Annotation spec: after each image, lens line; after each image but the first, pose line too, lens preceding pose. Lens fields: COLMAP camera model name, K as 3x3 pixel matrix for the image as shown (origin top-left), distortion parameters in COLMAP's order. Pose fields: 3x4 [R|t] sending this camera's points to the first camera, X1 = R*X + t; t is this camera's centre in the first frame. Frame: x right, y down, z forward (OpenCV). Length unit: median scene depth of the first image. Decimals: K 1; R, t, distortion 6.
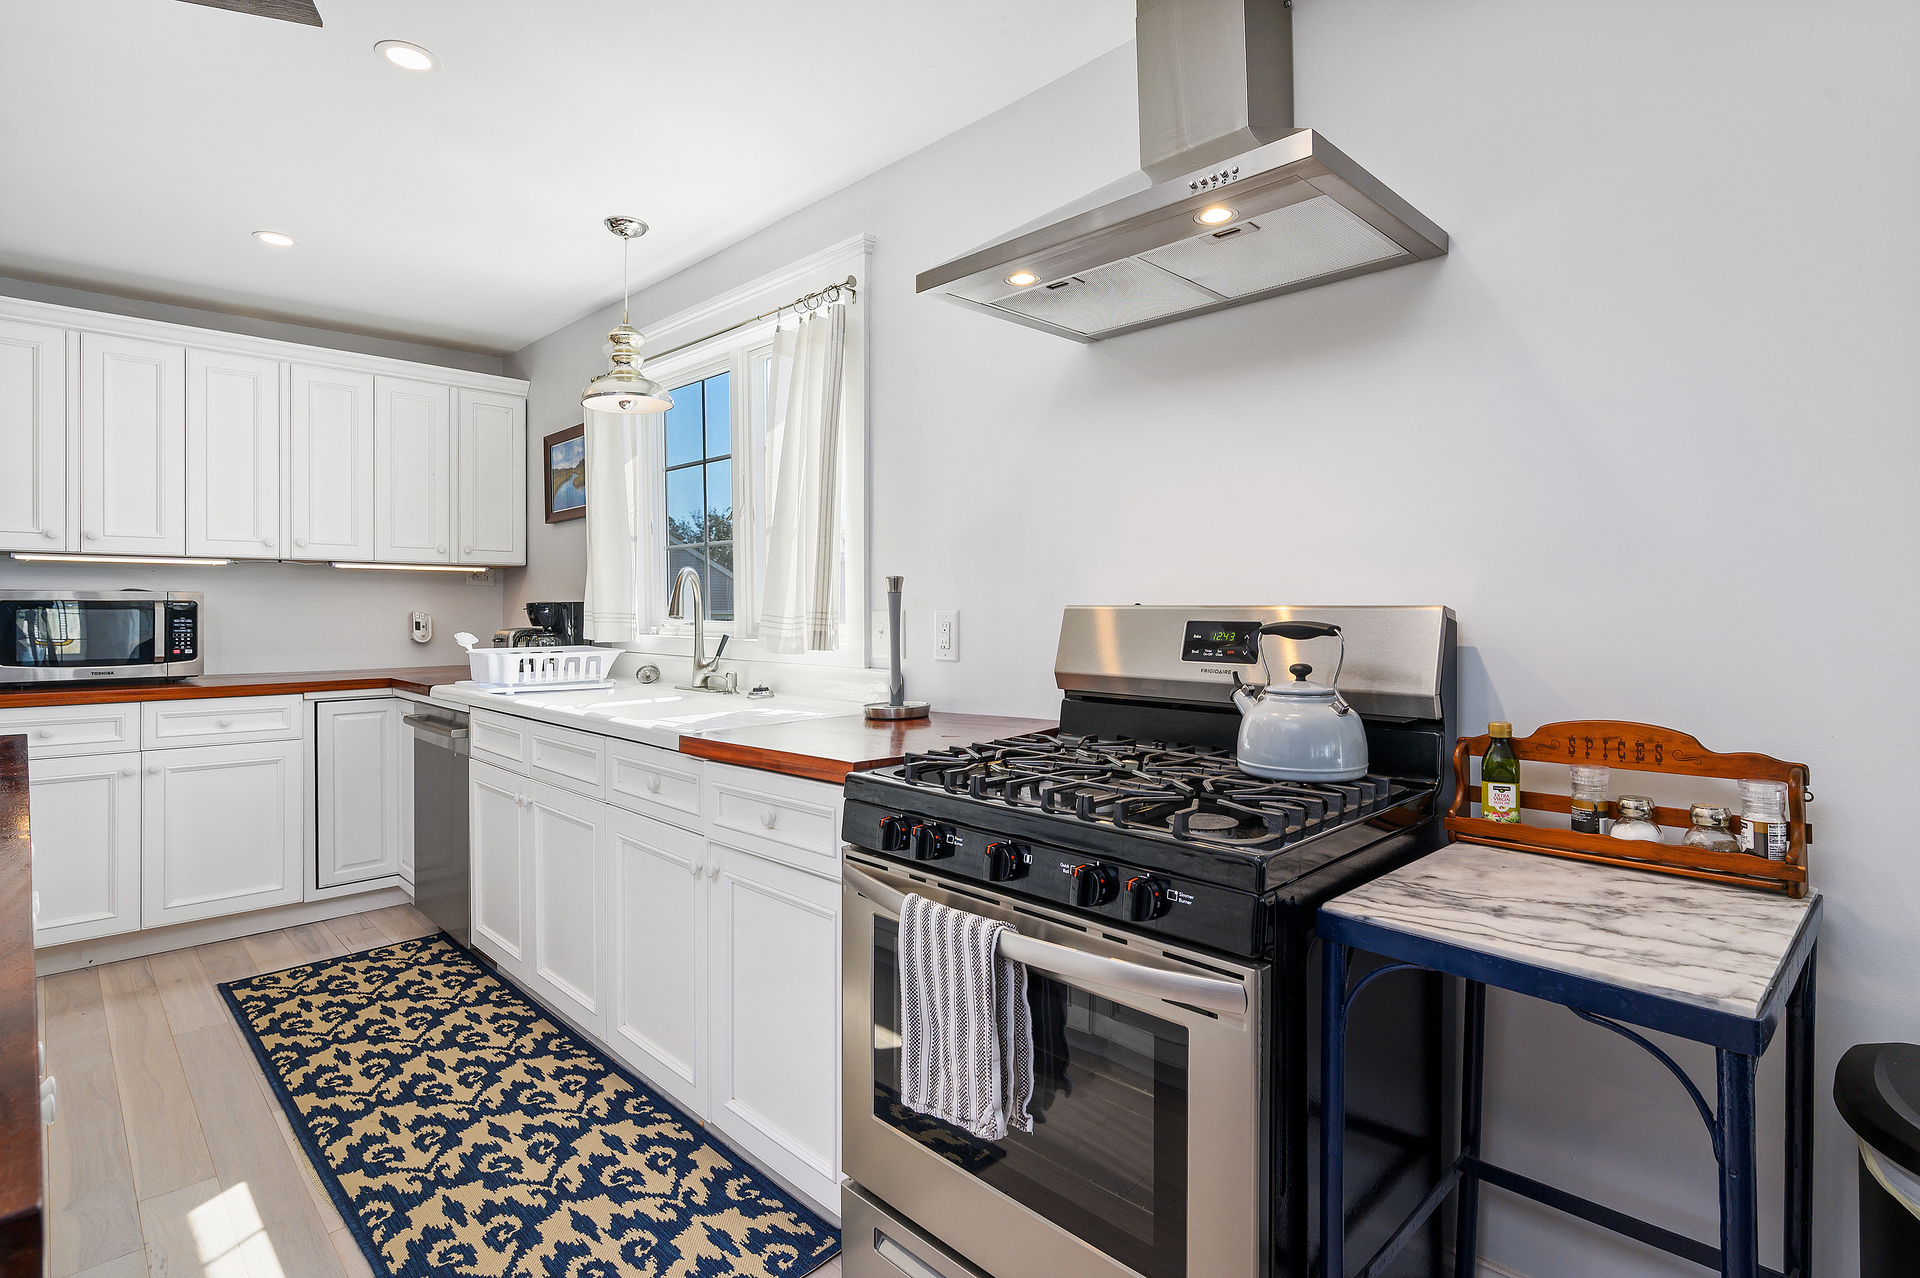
lens RADIAL K [[944.4, 0, 995.6], [0, 944.4, 605.6], [0, 0, 1]] dist [0.003407, -0.002440]
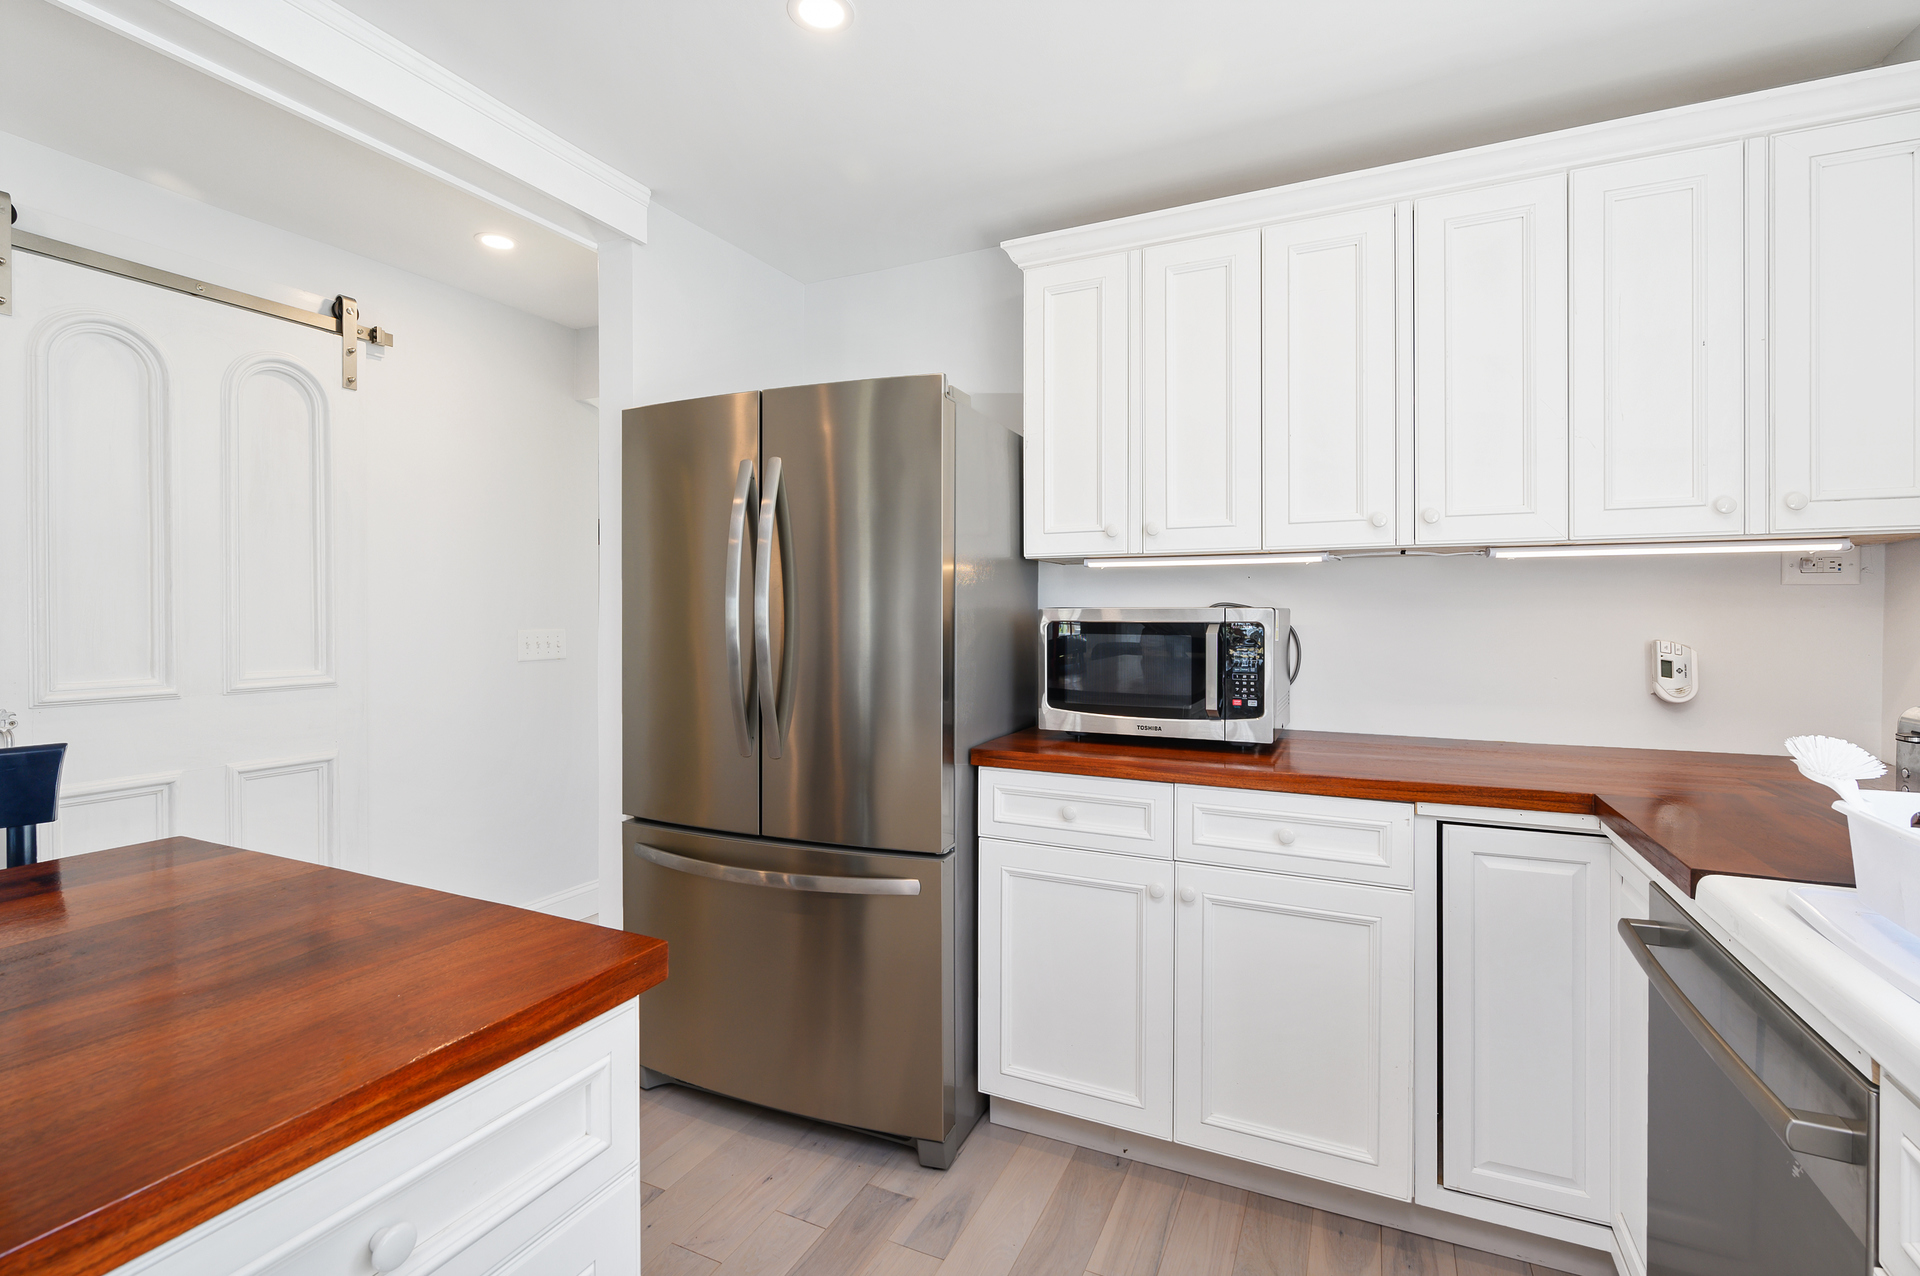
lens RADIAL K [[856.6, 0, 930.1], [0, 856.6, 612.9], [0, 0, 1]] dist [-0.010731, 0.001376]
pose [[0.296259, 0.001894, -0.955106, -0.371127], [0.003471, 0.999989, 0.003059, -0.013110], [0.955101, -0.004221, 0.296249, 0.617140]]
